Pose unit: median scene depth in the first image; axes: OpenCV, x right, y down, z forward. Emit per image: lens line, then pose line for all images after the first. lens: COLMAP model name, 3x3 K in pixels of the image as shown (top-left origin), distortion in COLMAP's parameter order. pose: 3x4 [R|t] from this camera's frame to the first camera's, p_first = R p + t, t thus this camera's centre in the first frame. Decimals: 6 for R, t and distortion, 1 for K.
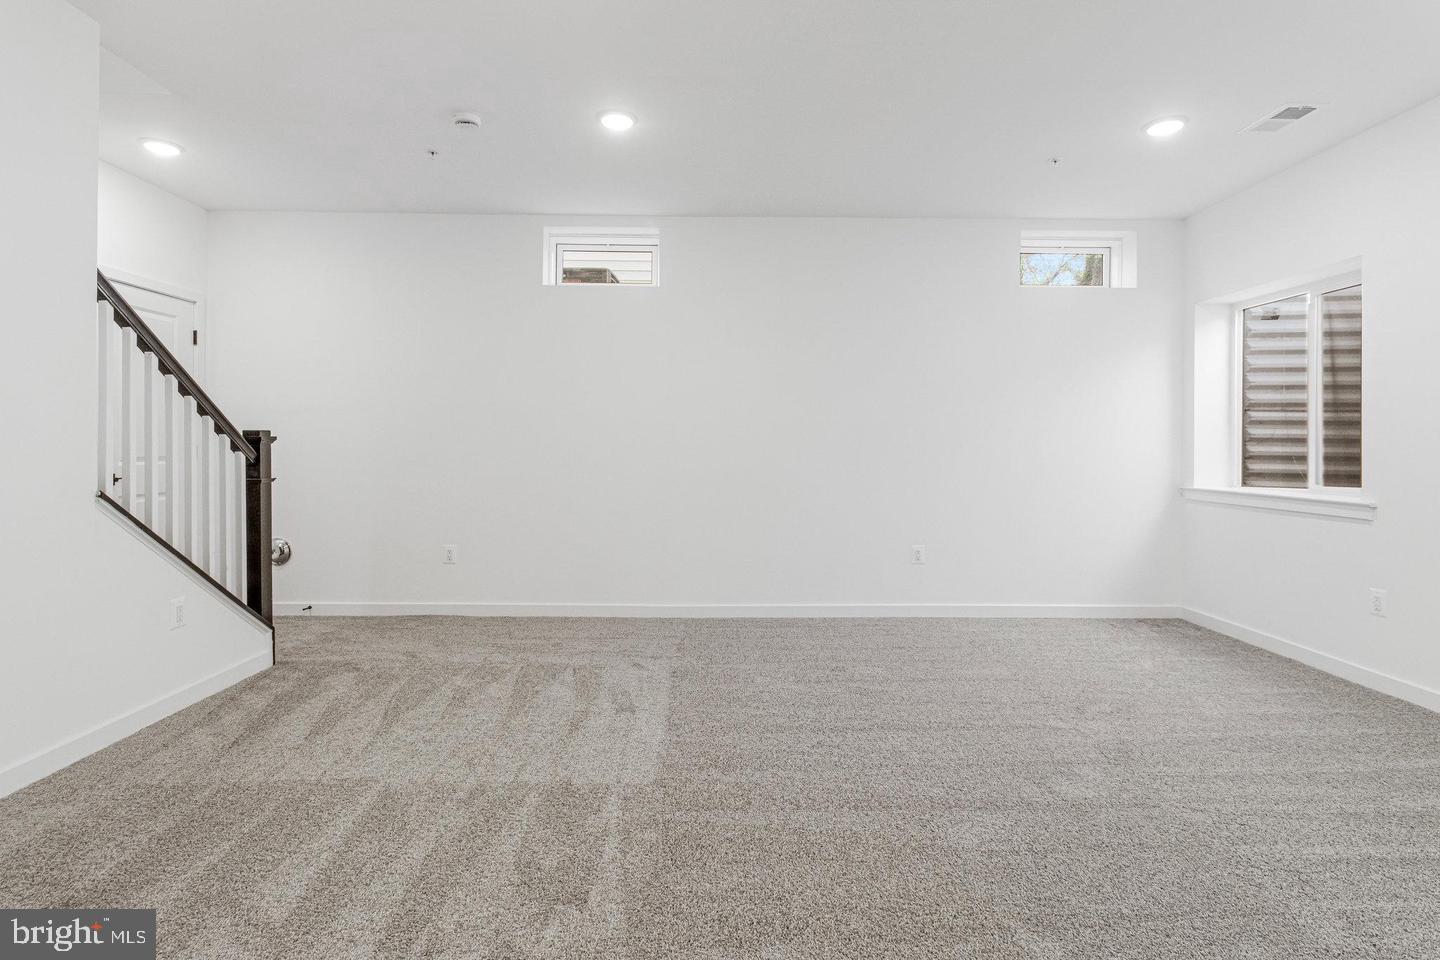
lens RADIAL K [[711.6, 0, 705.3], [0, 711.6, 453.9], [0, 0, 1]] dist [0.004145, -0.000416]
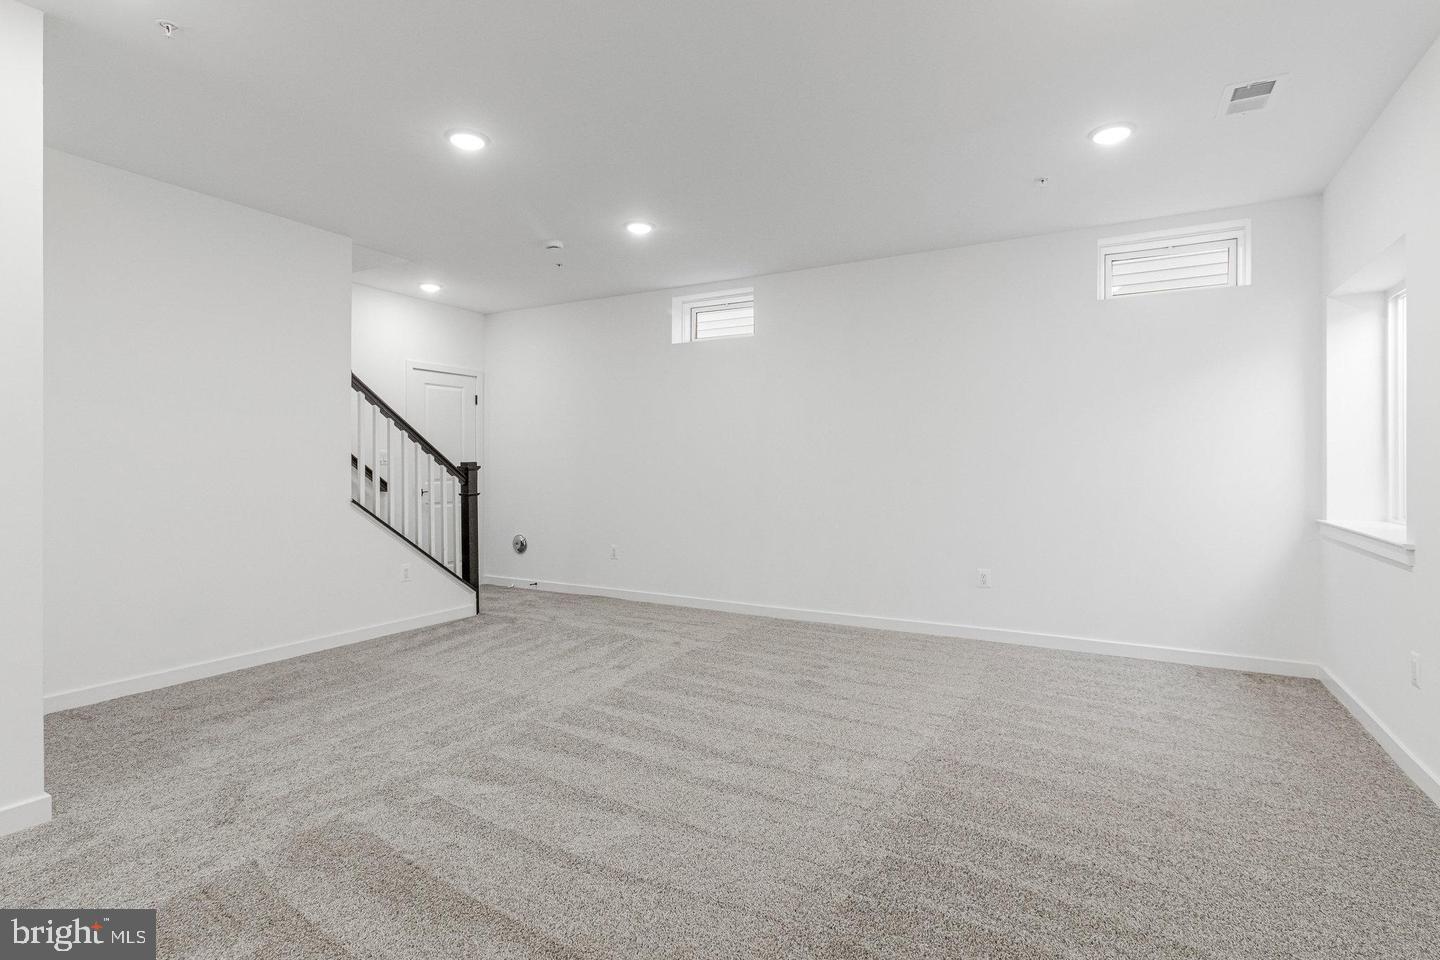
lens RADIAL K [[711.6, 0, 729.2], [0, 711.6, 475.5], [0, 0, 1]] dist [0.004145, -0.000416]
pose [[0.869844, 0.002218, -0.493322, 0.624243], [0.000304, 0.999987, 0.005032, -0.012007], [0.493327, -0.004527, 0.869832, -0.067140]]
